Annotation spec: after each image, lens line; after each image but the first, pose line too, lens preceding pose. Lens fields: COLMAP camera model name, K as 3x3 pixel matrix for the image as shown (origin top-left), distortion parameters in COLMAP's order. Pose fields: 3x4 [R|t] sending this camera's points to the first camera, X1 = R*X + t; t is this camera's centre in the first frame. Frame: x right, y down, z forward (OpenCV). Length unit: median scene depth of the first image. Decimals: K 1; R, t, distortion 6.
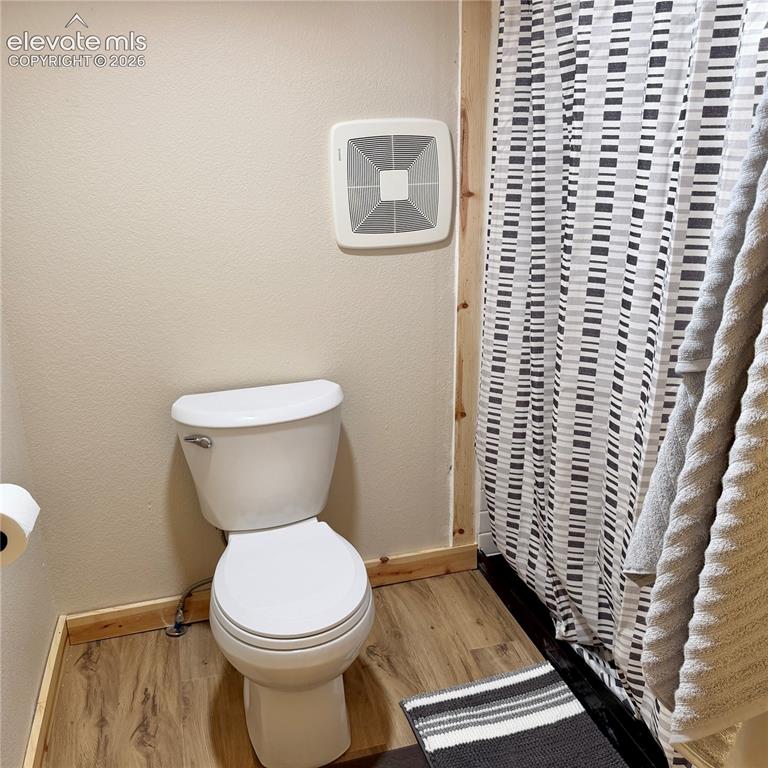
lens RADIAL K [[708.4, 0, 384.4], [0, 708.4, 382.4], [0, 0, 1]] dist [0.020805, 0.000000]
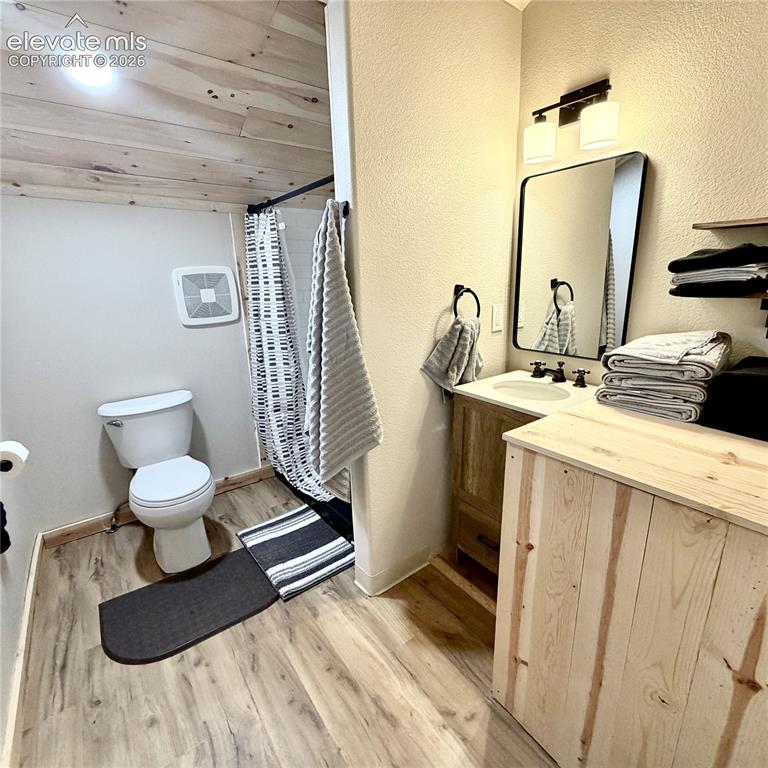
lens RADIAL K [[406.0, 0, 381.2], [0, 406.0, 387.0], [0, 0, 1]] dist [-0.001688, -0.000161]
pose [[0.941676, -0.104164, 0.319993, 0.086303], [0.127632, 0.990394, -0.053203, 0.132453], [-0.311377, 0.090942, 0.945925, -0.314548]]
